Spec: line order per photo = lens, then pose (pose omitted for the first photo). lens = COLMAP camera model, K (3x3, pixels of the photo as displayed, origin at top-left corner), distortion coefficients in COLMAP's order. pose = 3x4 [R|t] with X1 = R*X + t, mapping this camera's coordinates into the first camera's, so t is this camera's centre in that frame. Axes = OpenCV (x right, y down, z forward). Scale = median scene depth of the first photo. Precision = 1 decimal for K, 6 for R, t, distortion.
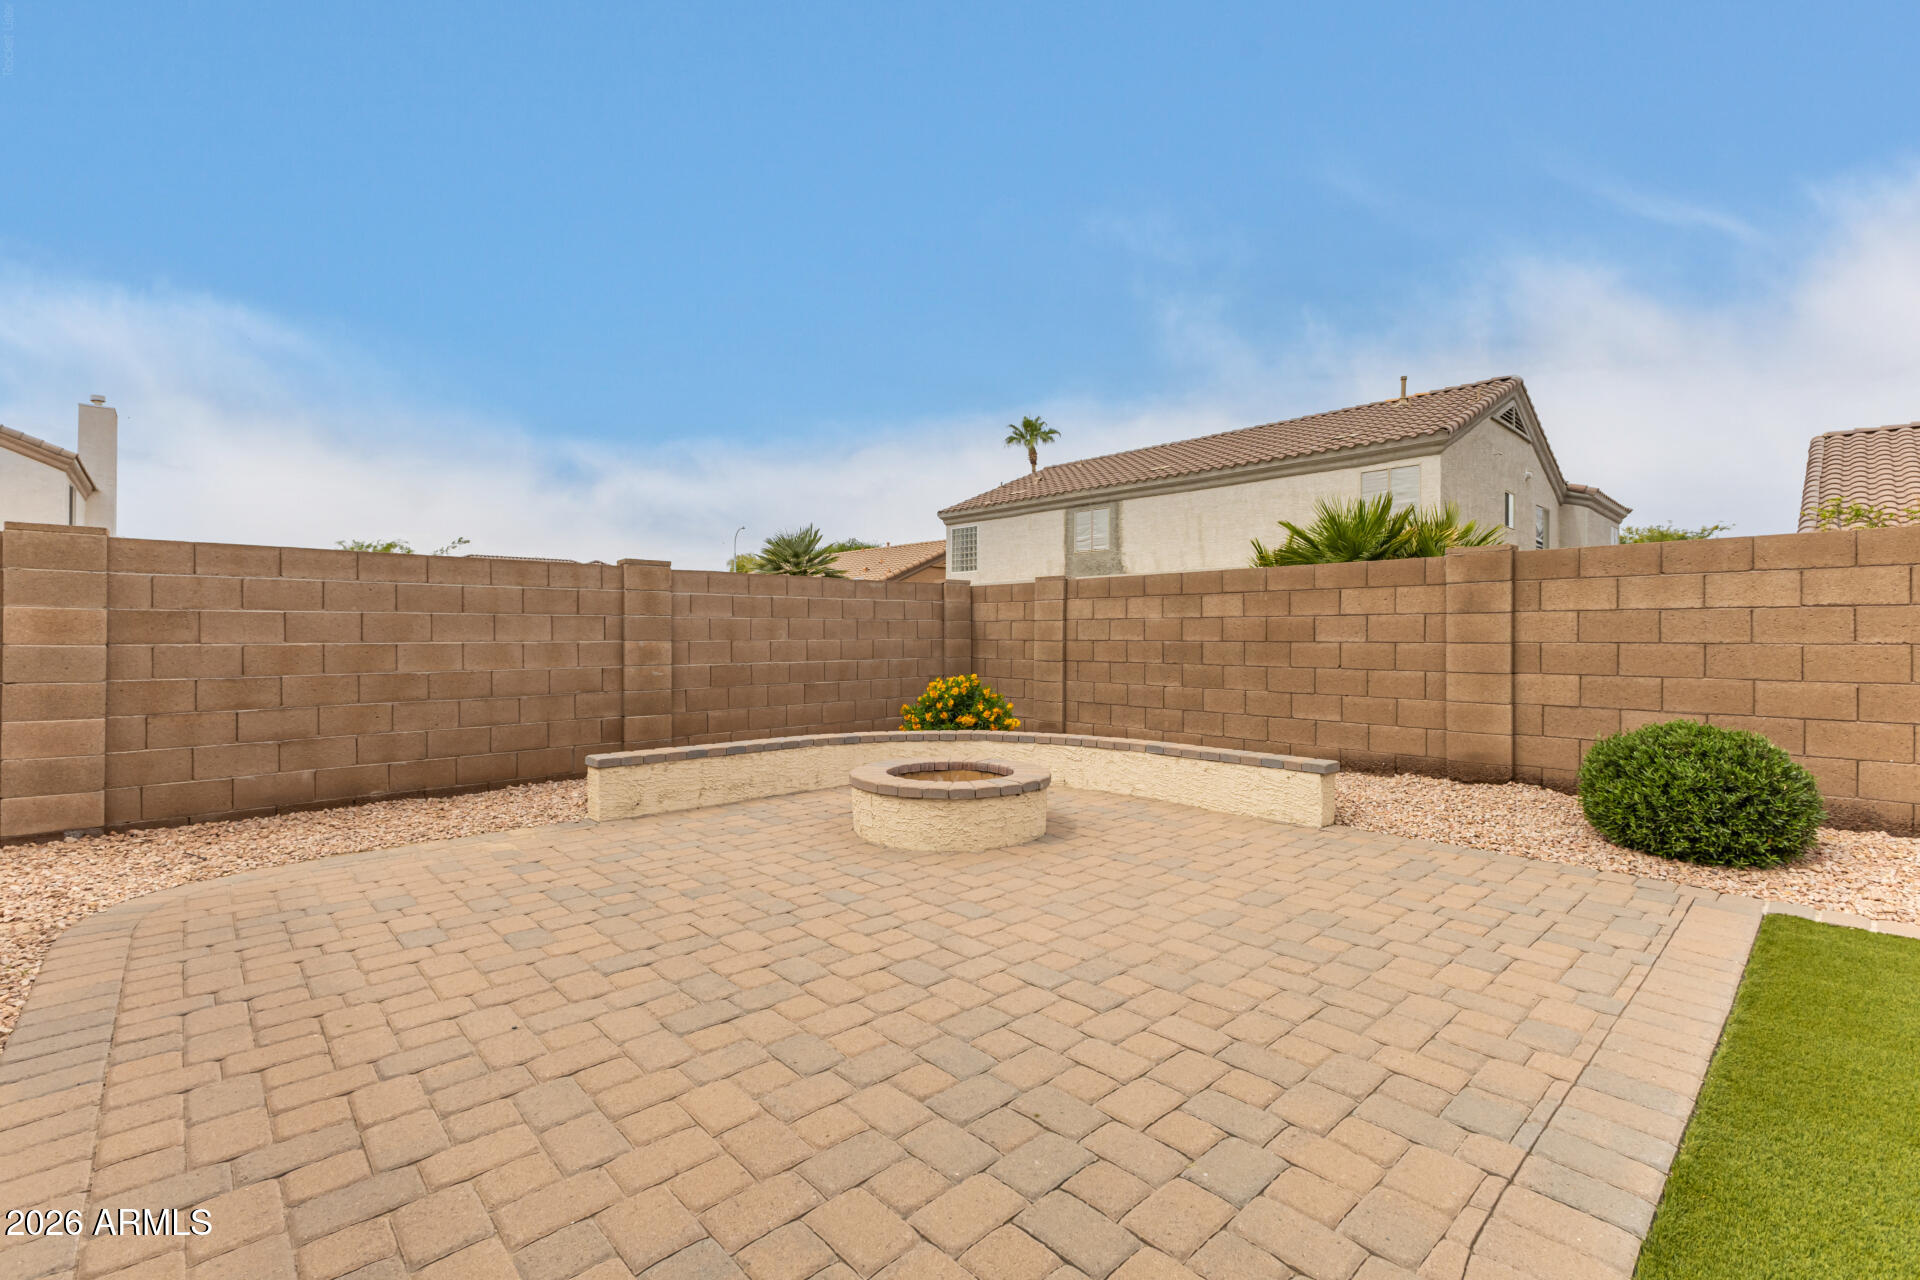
lens RADIAL K [[826.6, 0, 960.9], [0, 826.6, 629.4], [0, 0, 1]] dist [0.010316, -0.002133]
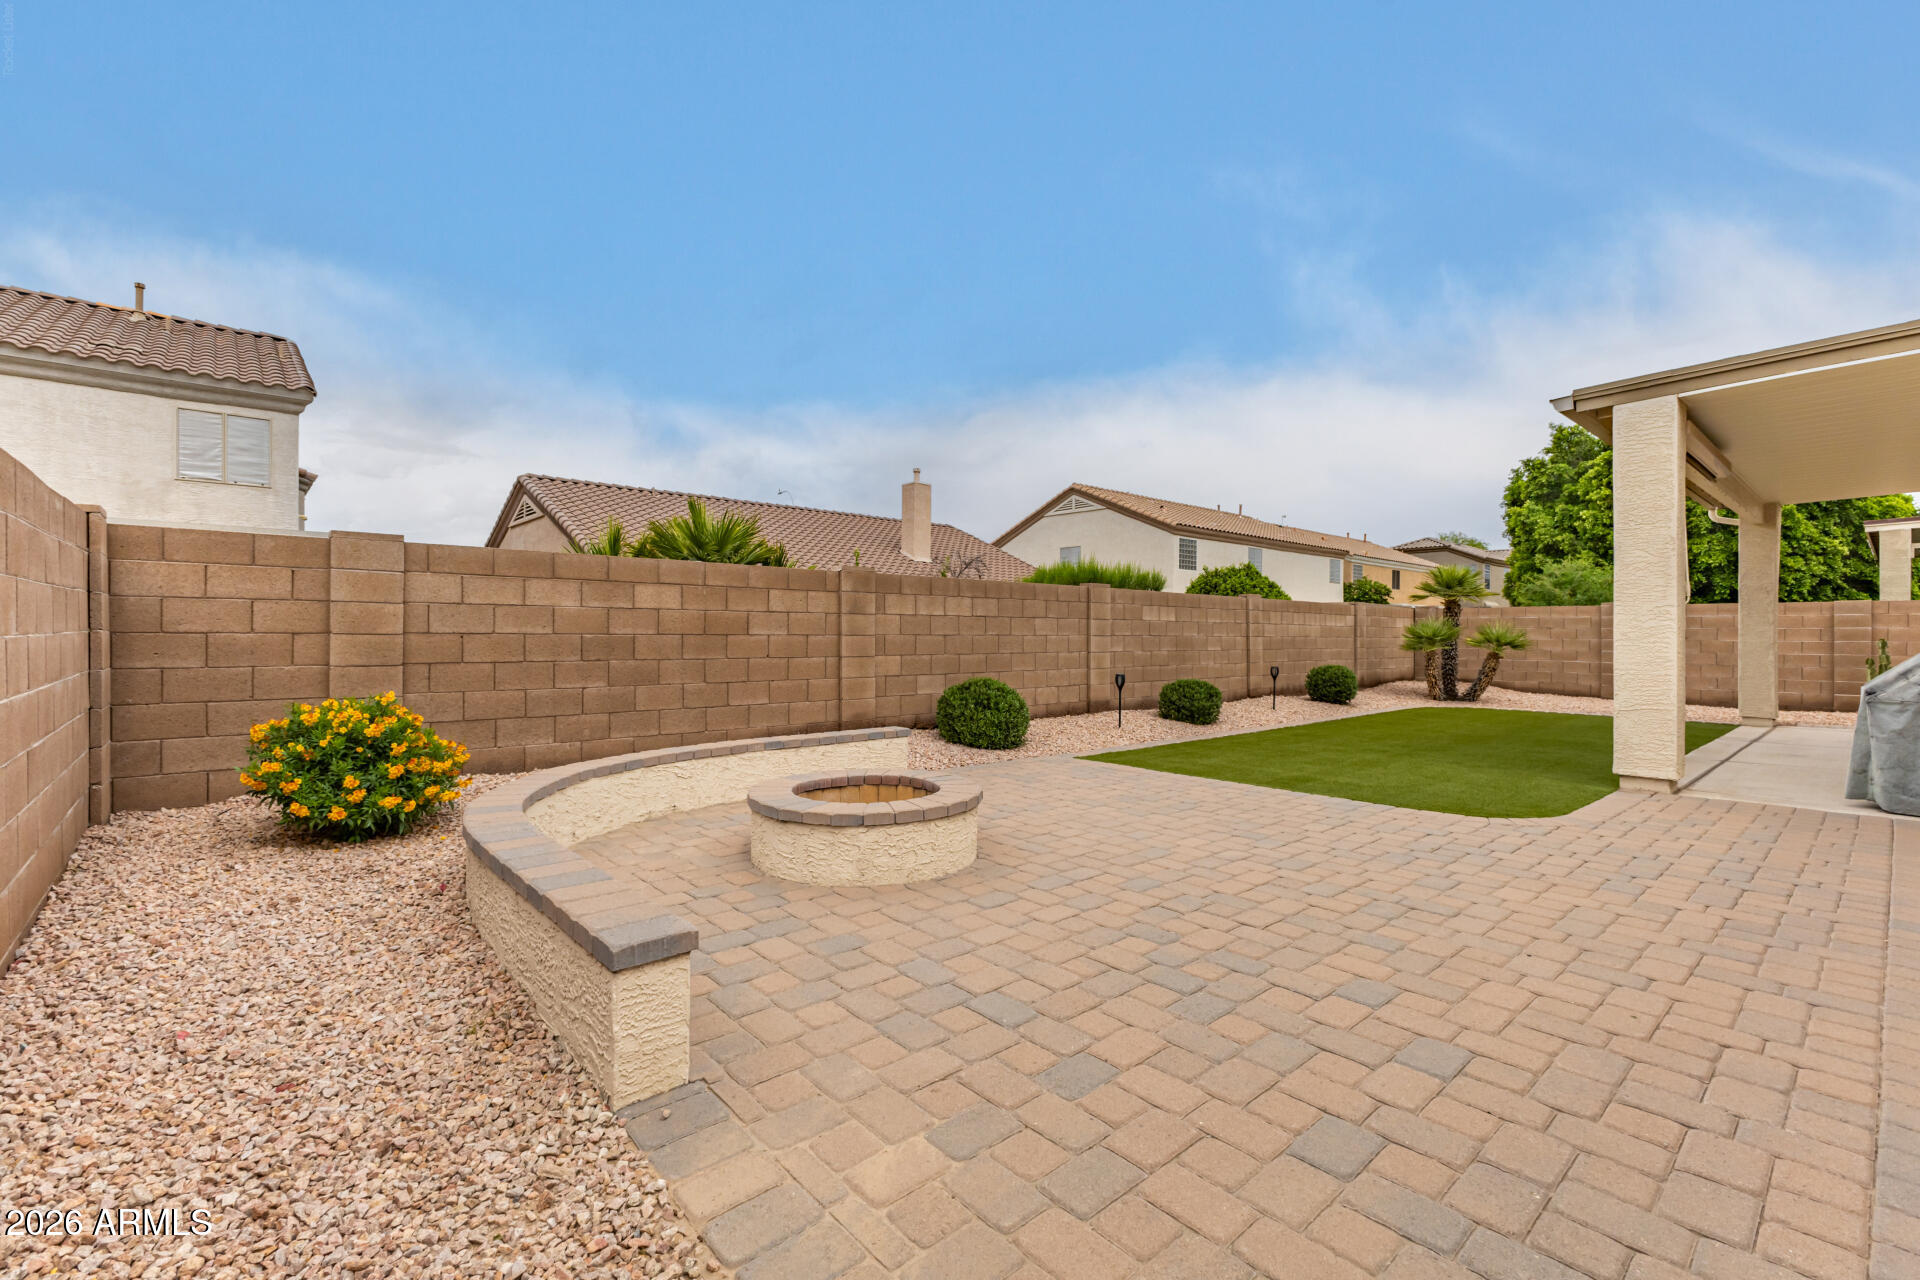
lens RADIAL K [[826.6, 0, 959.9], [0, 826.6, 631.2], [0, 0, 1]] dist [0.010316, -0.002133]
pose [[0.024870, -0.000694, 0.999690, -0.612722], [-0.017325, 0.999849, 0.001125, 0.003716], [-0.999541, -0.017348, 0.024854, 0.622796]]
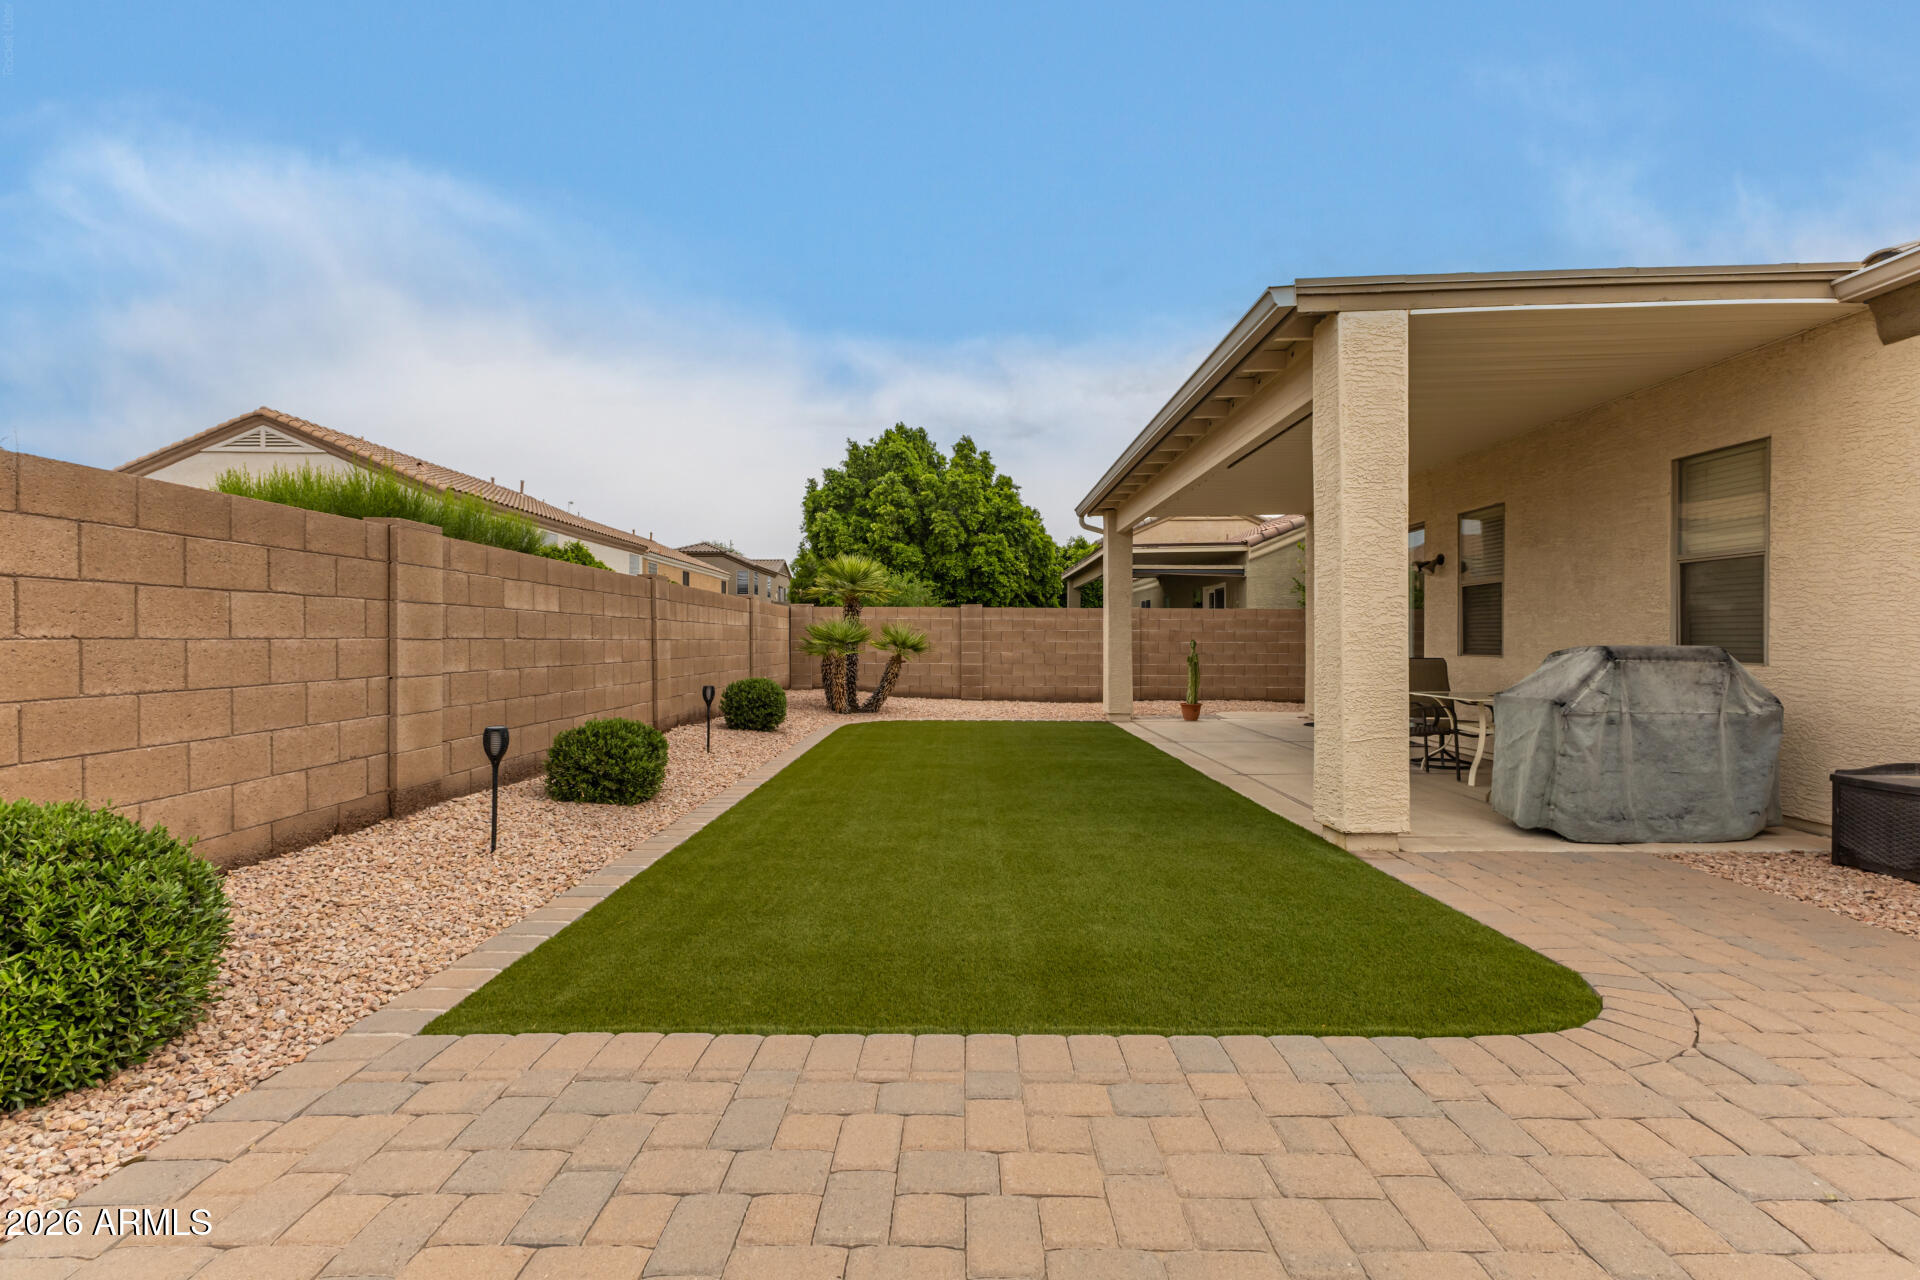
lens RADIAL K [[826.6, 0, 960.5], [0, 826.6, 643.0], [0, 0, 1]] dist [0.010316, -0.002133]
pose [[-0.732156, -0.009026, 0.681077, 0.045206], [-0.014033, 0.999900, -0.001834, 0.006975], [-0.680992, -0.010901, -0.732209, 0.601221]]
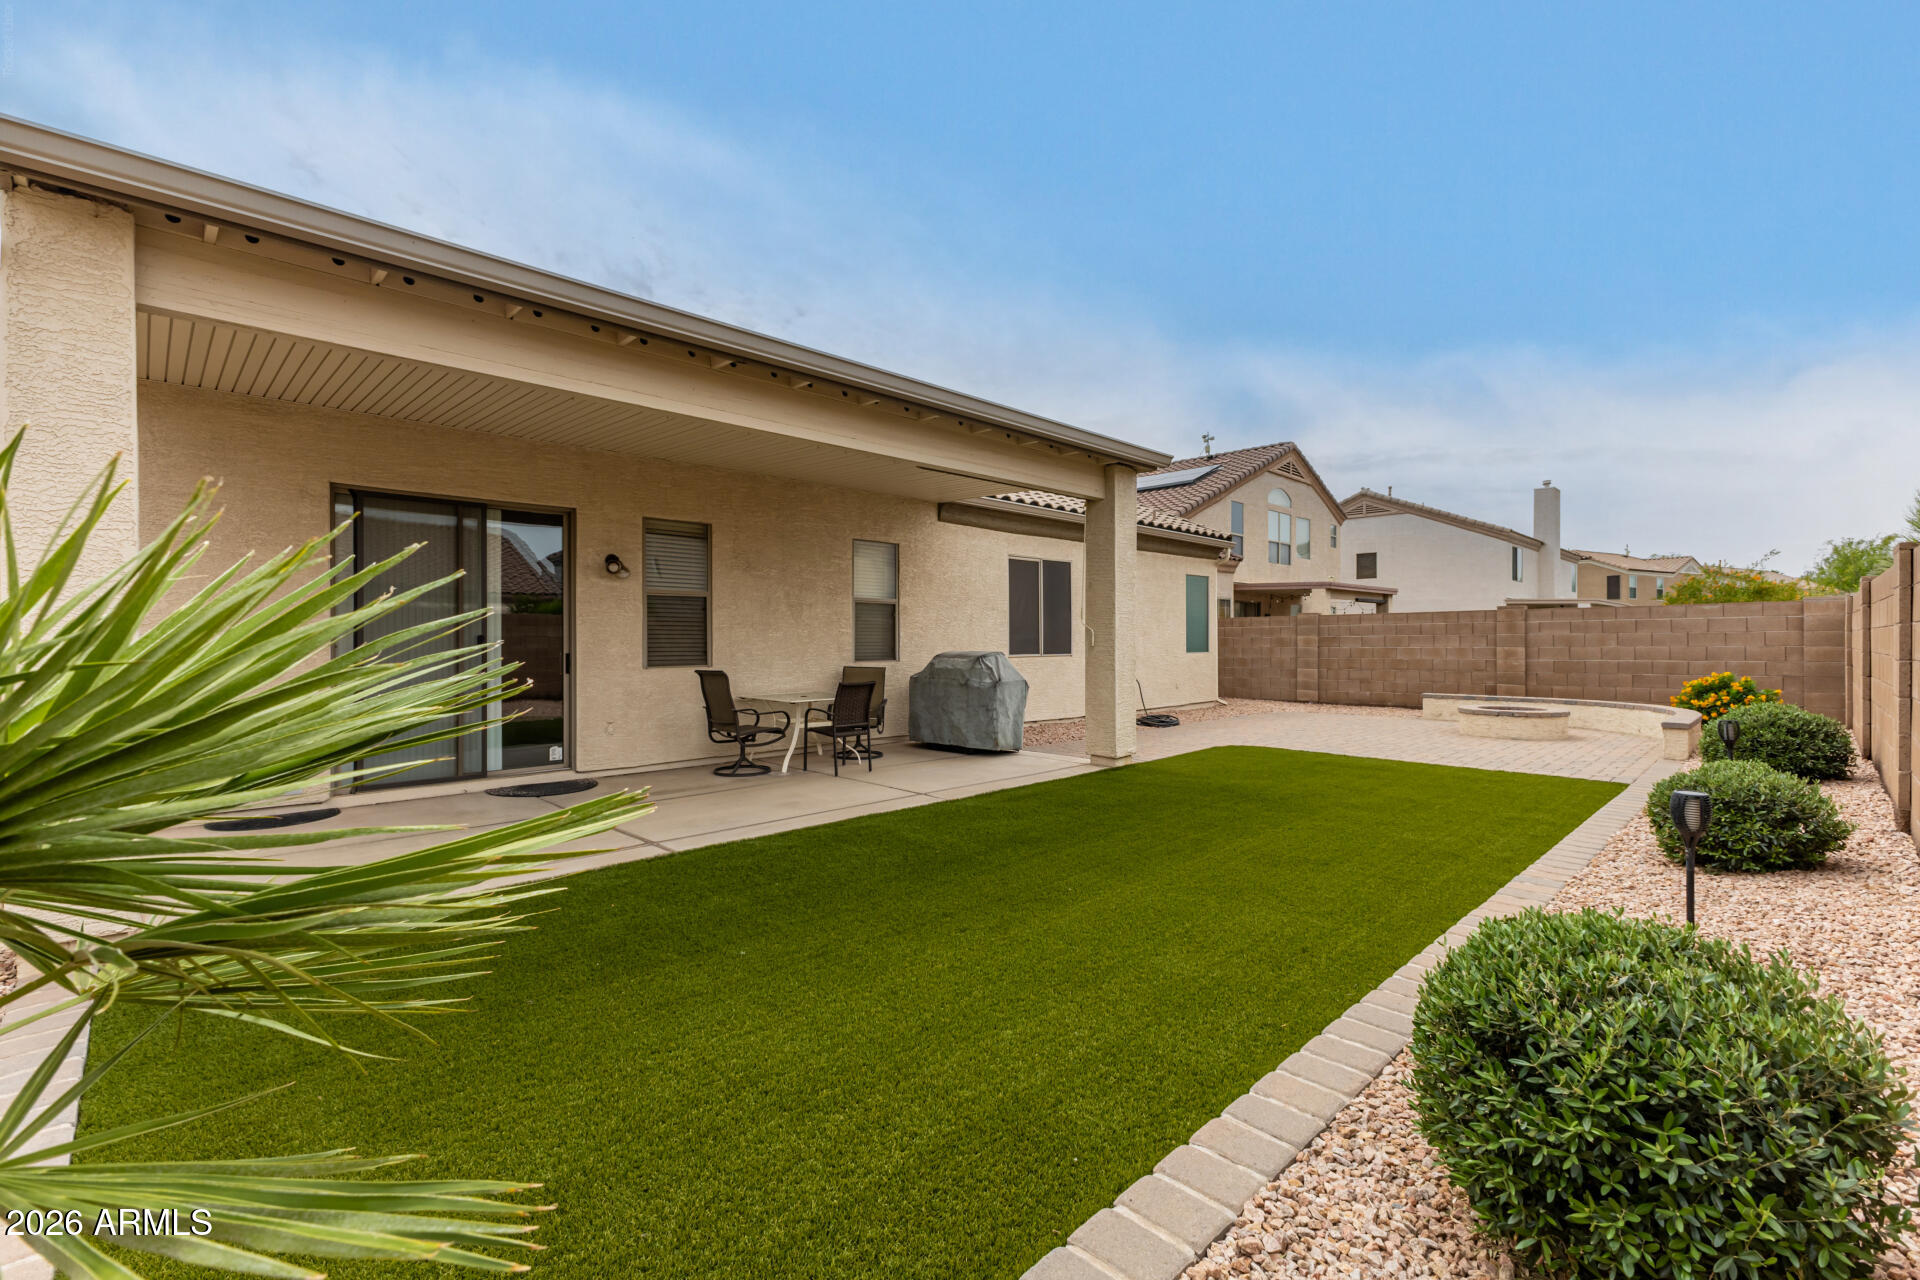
lens RADIAL K [[826.6, 0, 948.7], [0, 826.6, 639.0], [0, 0, 1]] dist [0.010316, -0.002133]
pose [[0.014839, -0.004044, -0.999882, 1.505087], [0.014912, 0.999882, -0.003823, -0.016639], [0.999779, -0.014854, 0.014897, -0.351461]]
